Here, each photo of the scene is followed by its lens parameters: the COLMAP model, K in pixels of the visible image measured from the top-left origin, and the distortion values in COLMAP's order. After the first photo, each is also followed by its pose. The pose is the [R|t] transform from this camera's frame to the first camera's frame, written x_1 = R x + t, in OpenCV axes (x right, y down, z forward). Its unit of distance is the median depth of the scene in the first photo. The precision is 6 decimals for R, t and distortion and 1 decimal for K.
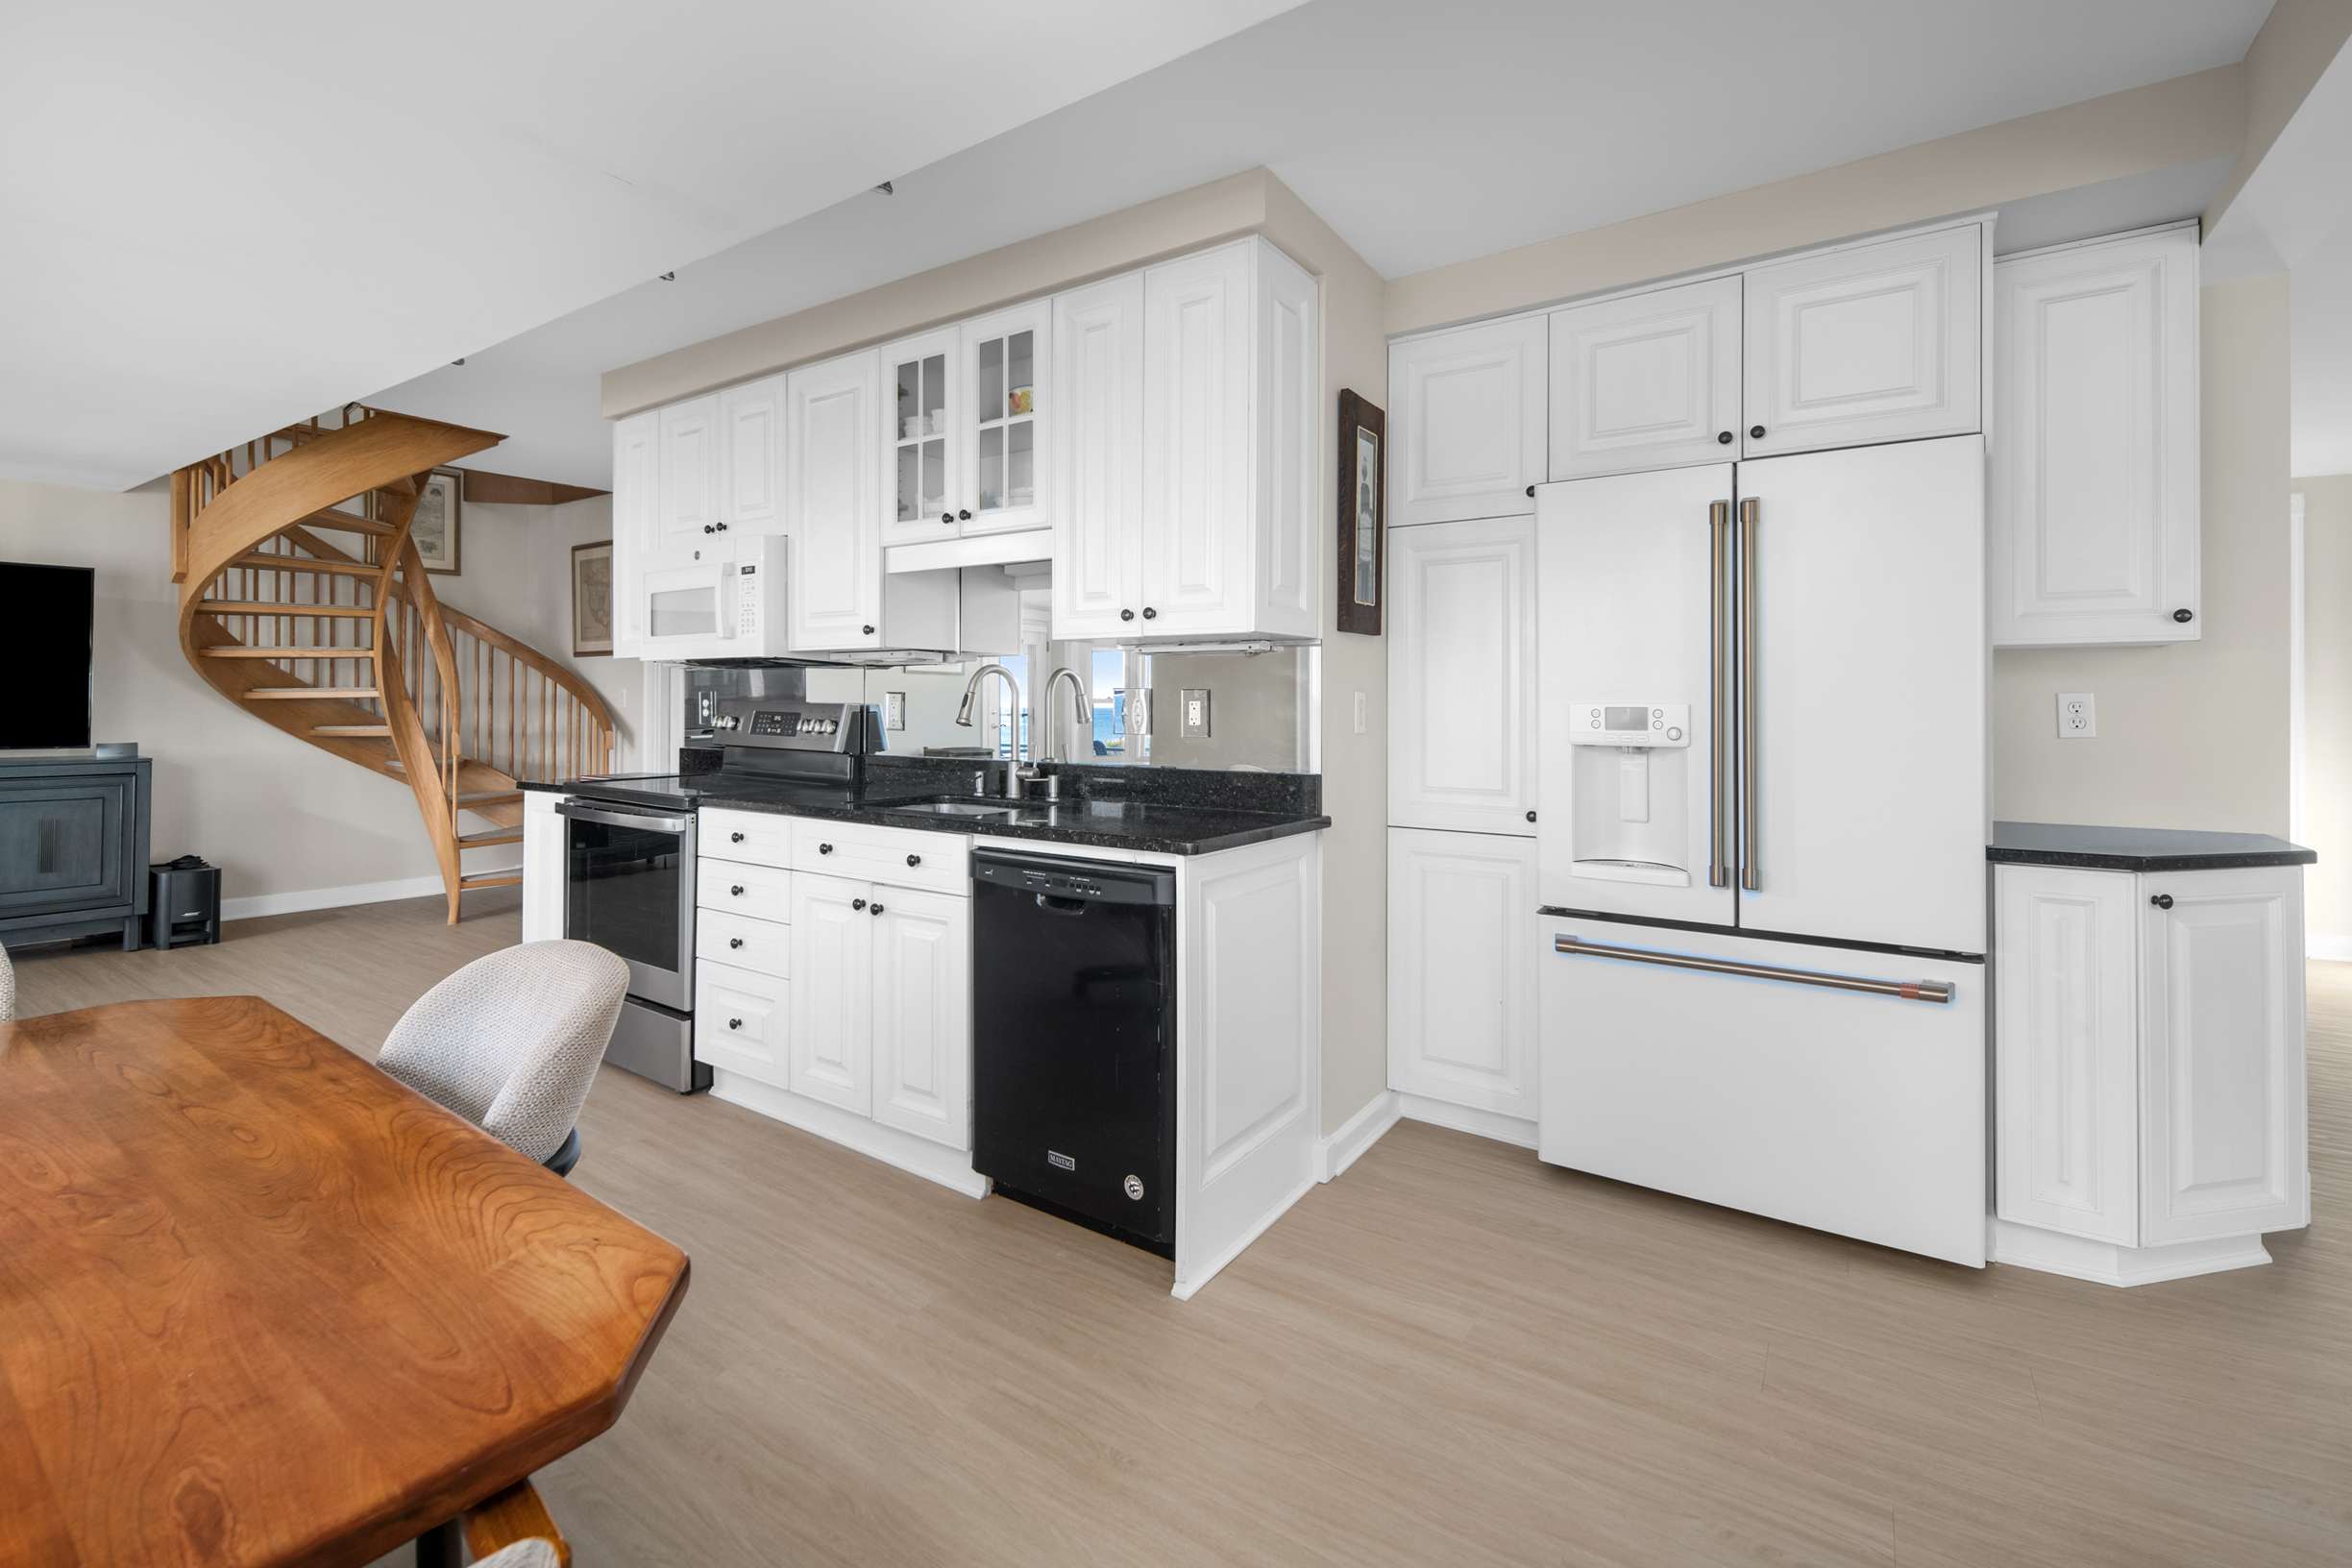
lens RADIAL K [[1022.4, 0, 1176.2], [0, 1022.4, 706.1], [0, 0, 1]] dist [0.002580, 0.000112]
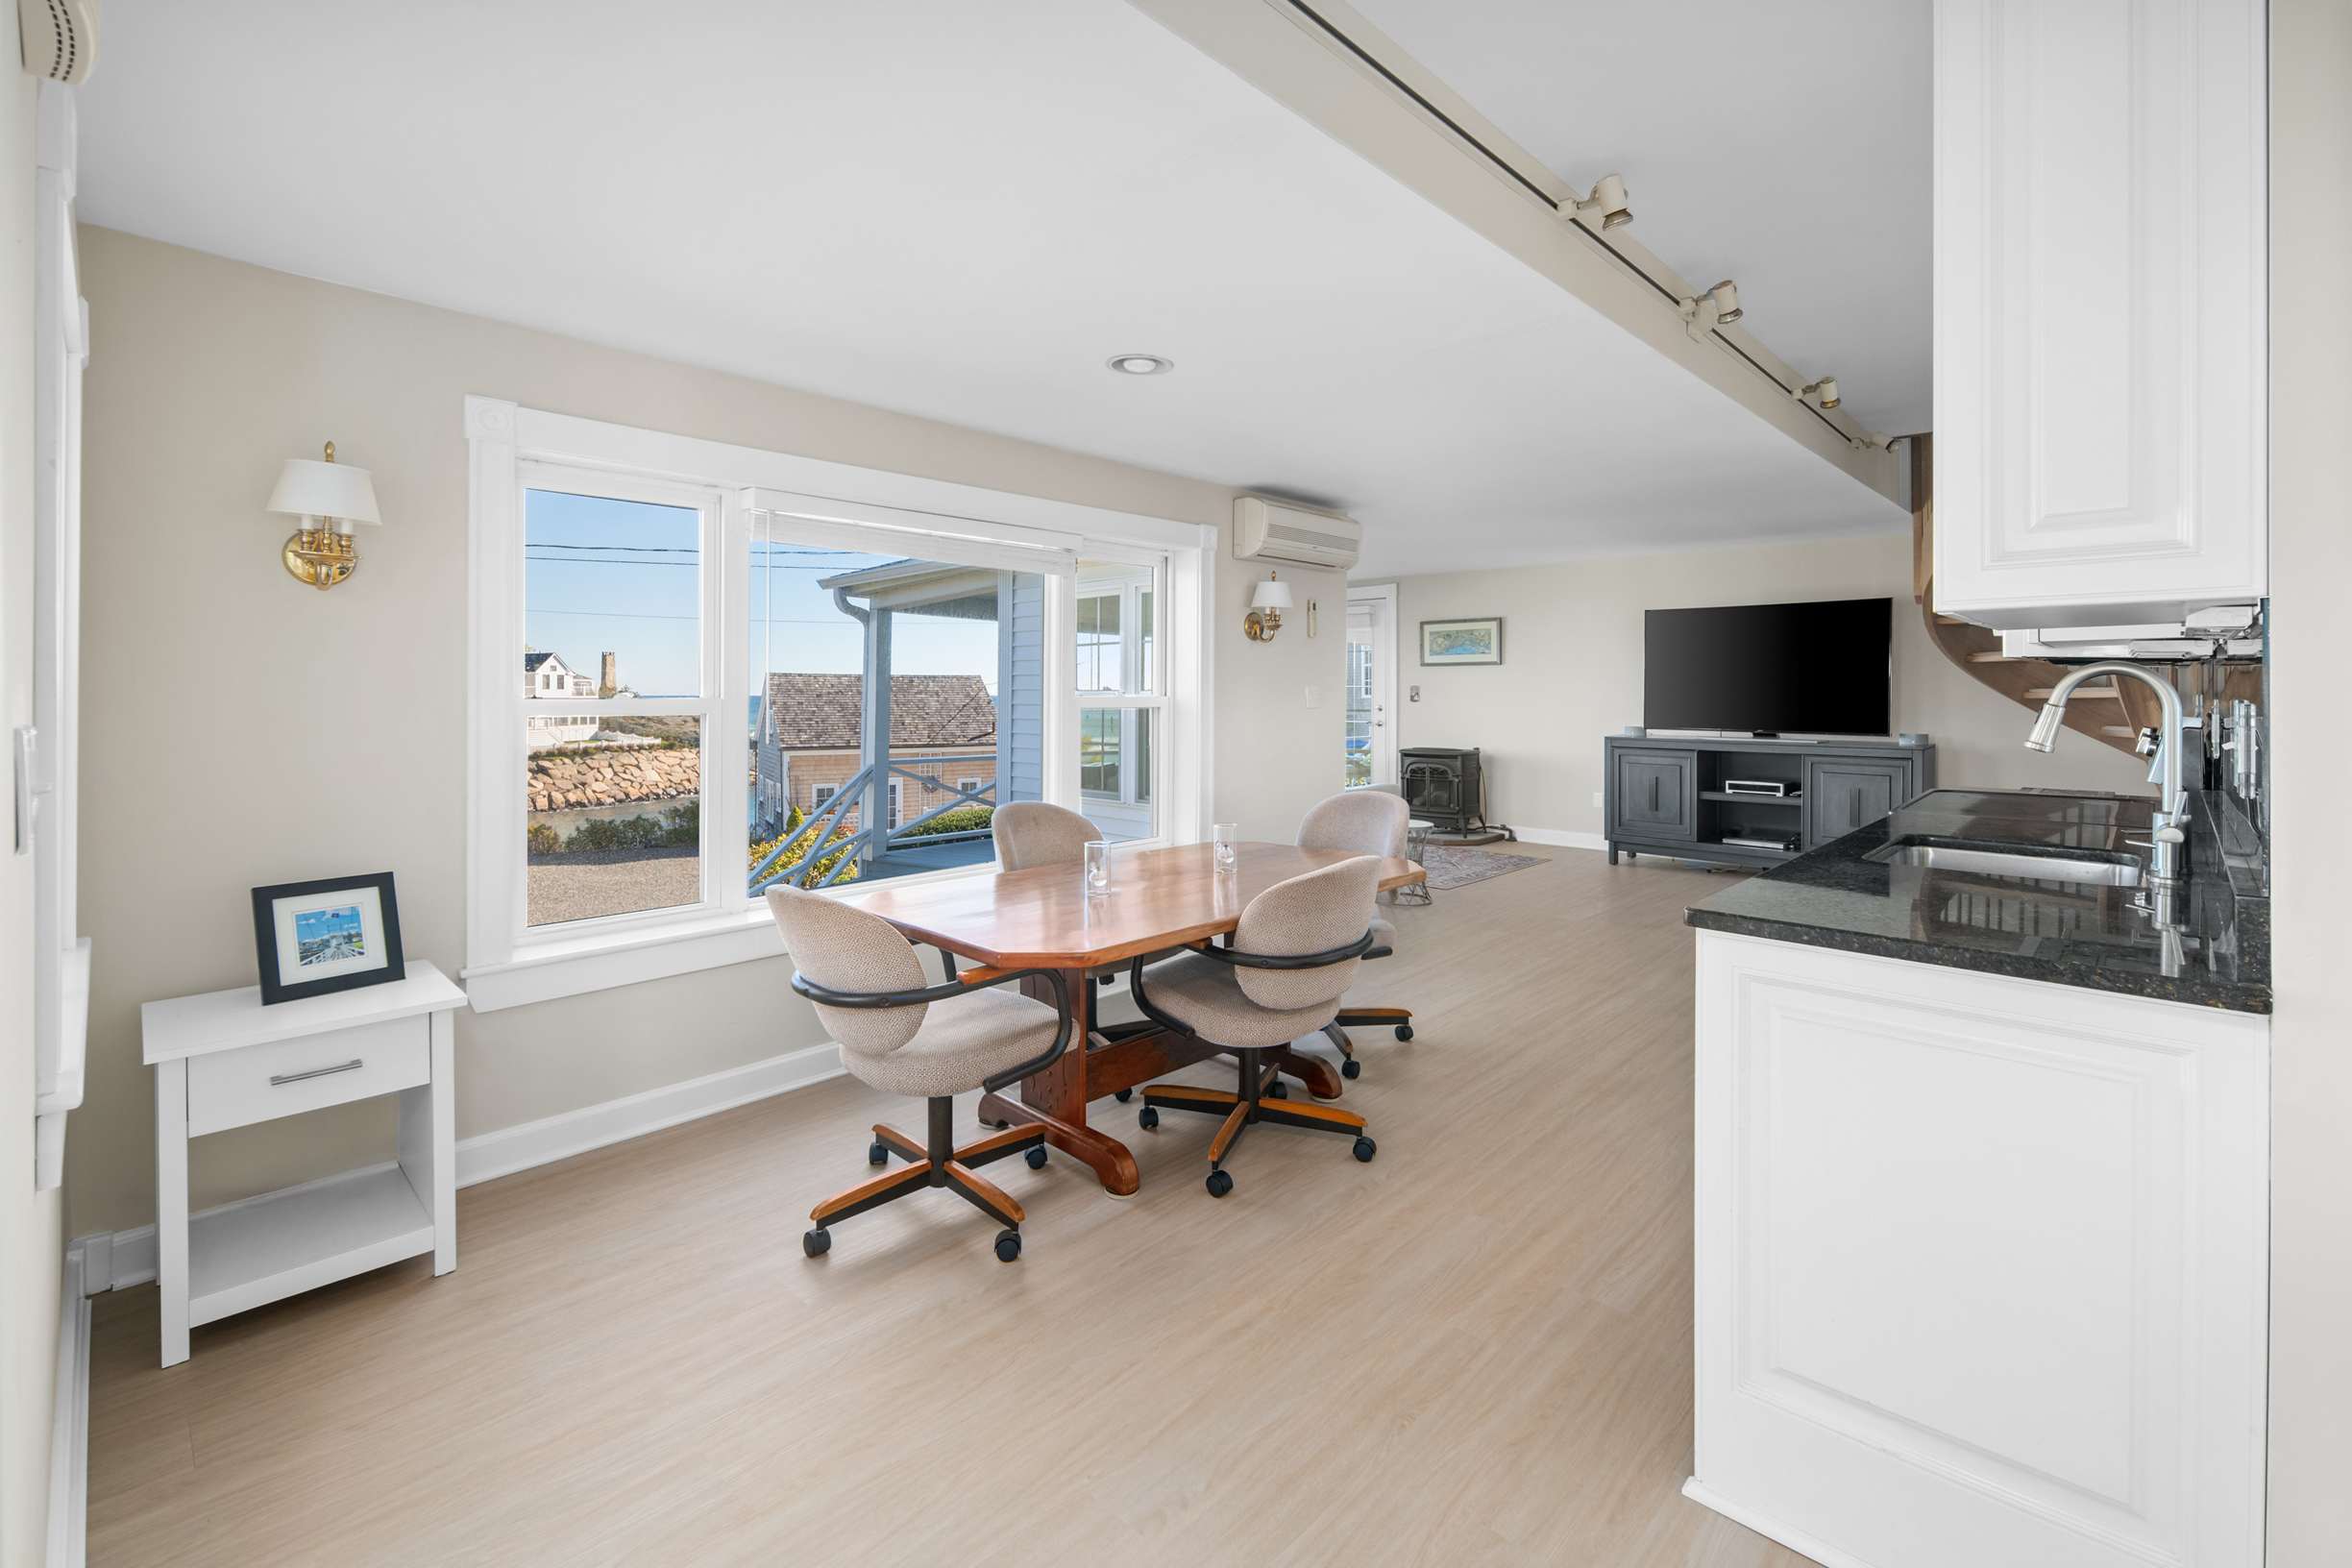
lens RADIAL K [[1022.4, 0, 1176.2], [0, 1022.4, 706.1], [0, 0, 1]] dist [0.002580, 0.000112]
pose [[-0.177655, 0.008627, -0.984055, 0.316121], [-0.001891, 0.999957, 0.009108, -0.006225], [0.984091, 0.003479, -0.177631, 0.291757]]
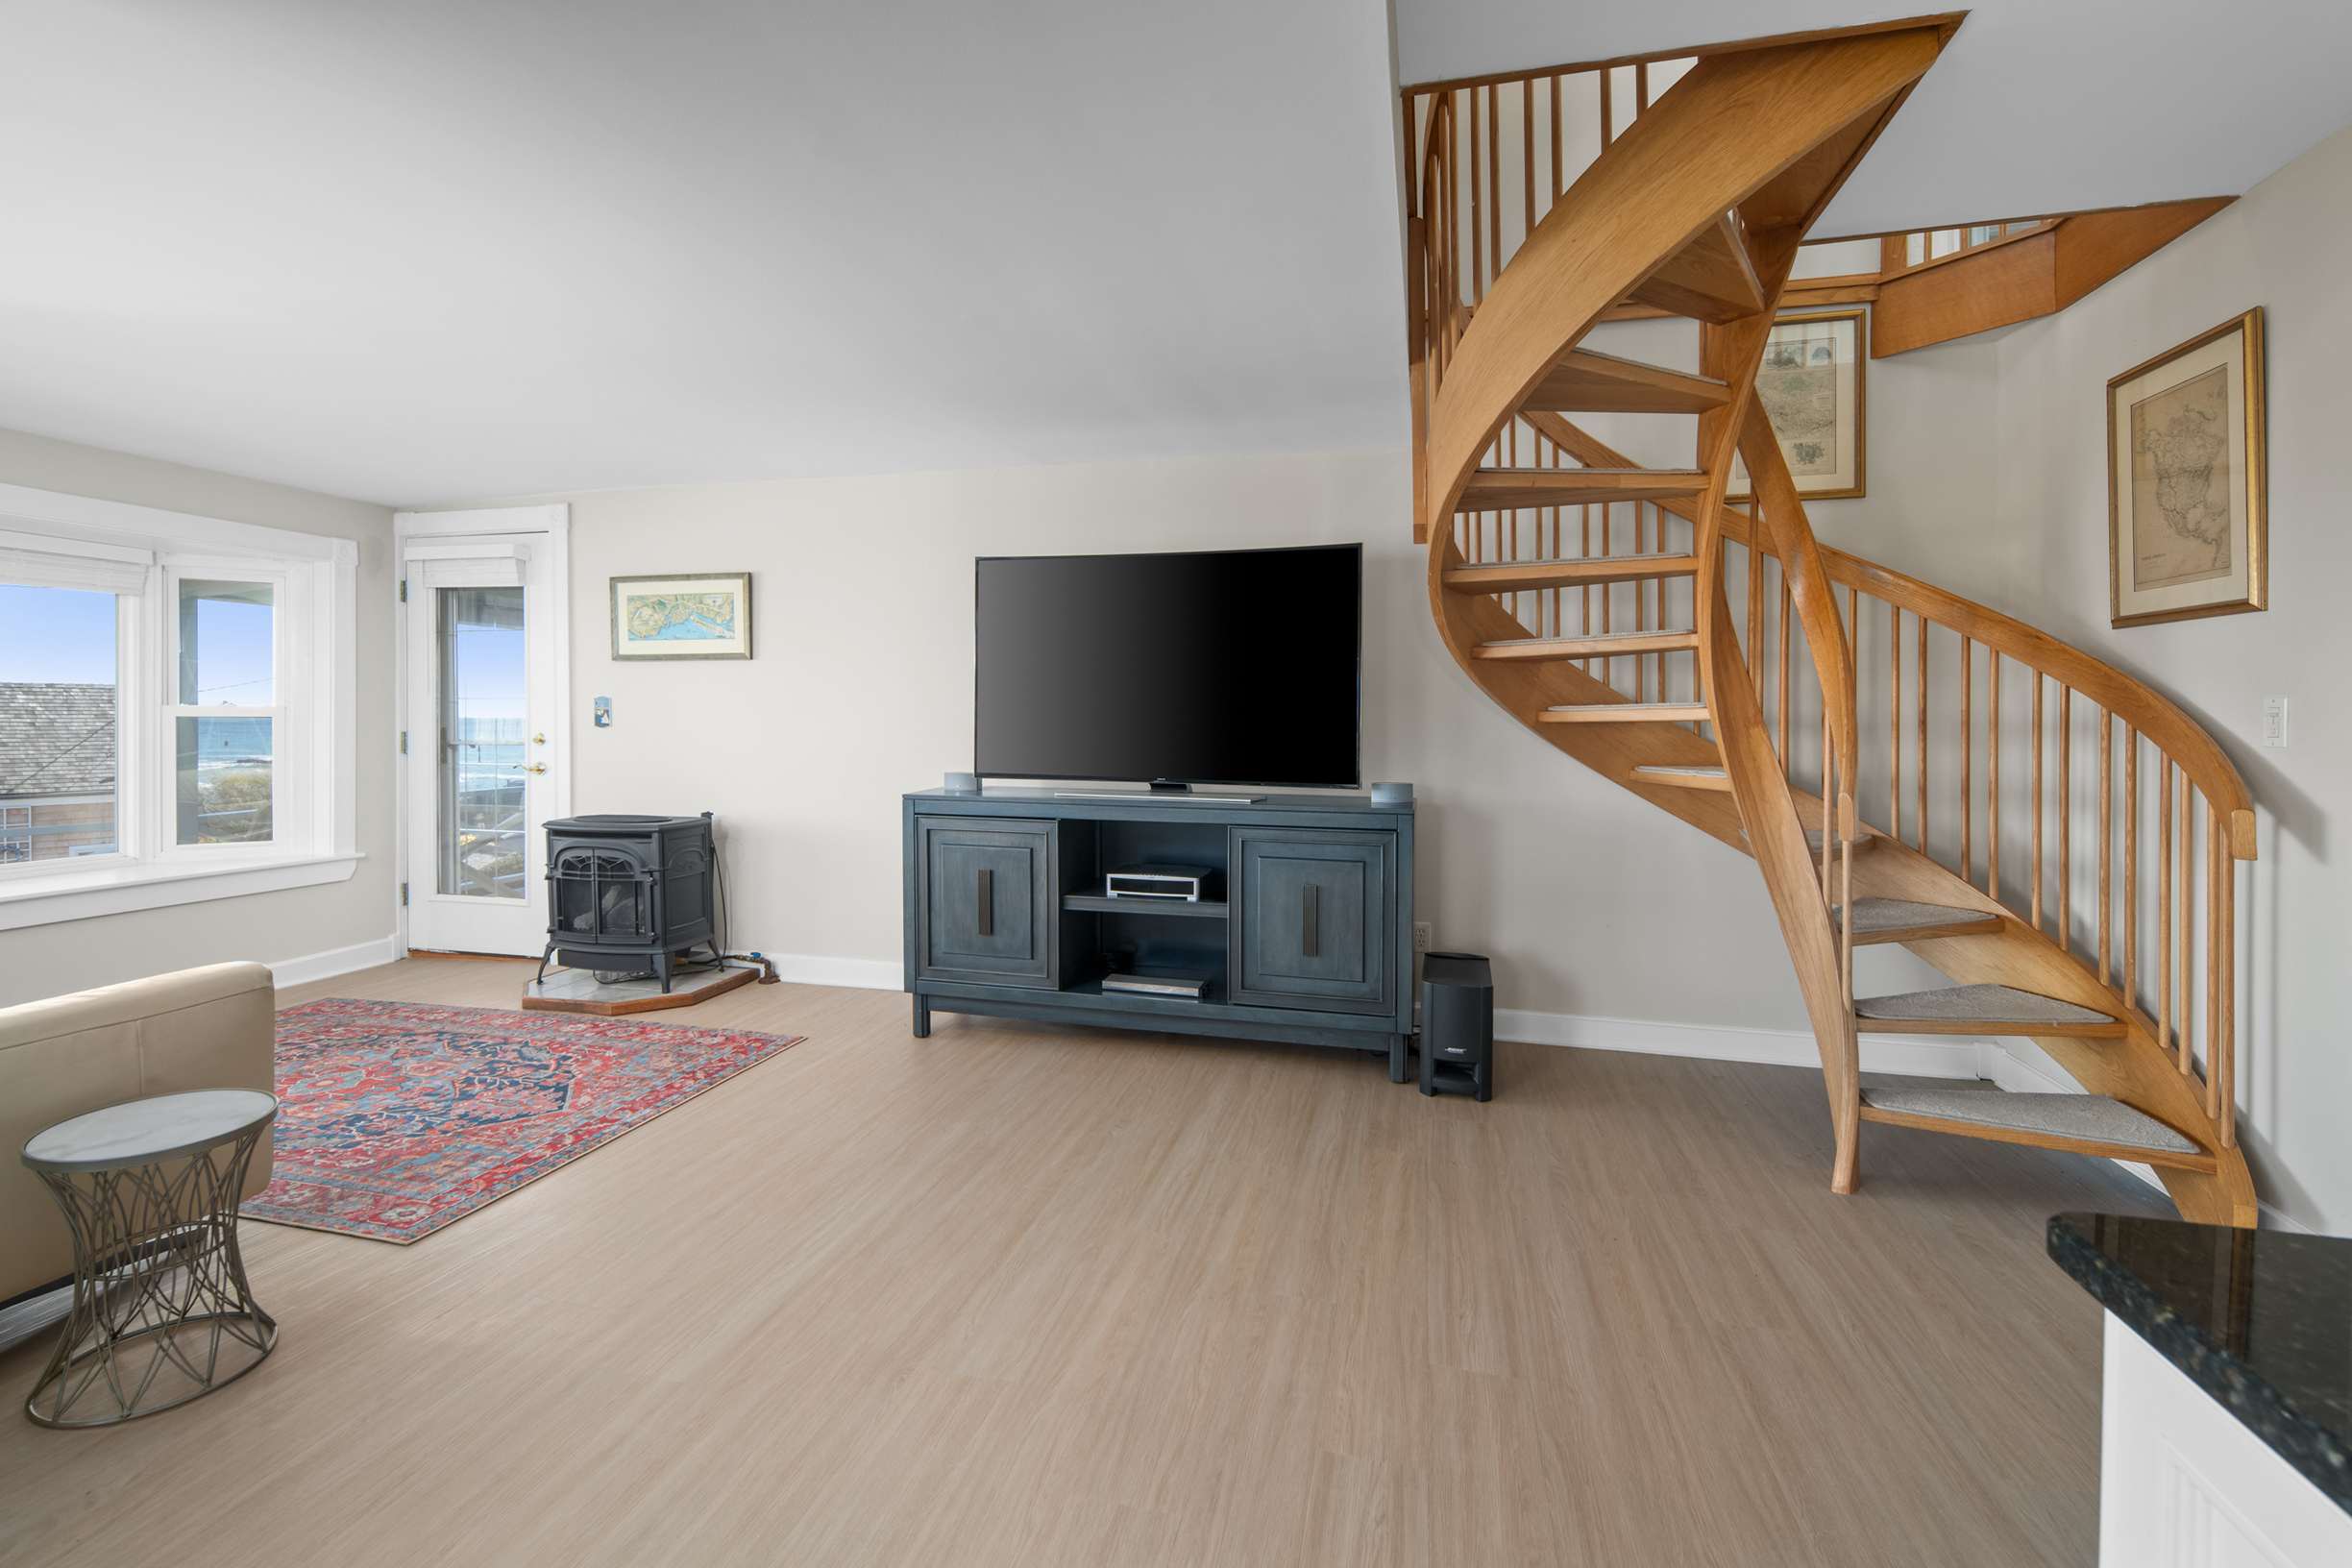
lens RADIAL K [[1022.4, 0, 1176.2], [0, 1022.4, 706.1], [0, 0, 1]] dist [0.002580, 0.000112]
pose [[0.336890, -0.013516, -0.941447, -0.352625], [-0.004844, 0.999859, -0.016088, -0.005247], [0.941531, 0.009980, 0.336777, 0.535545]]
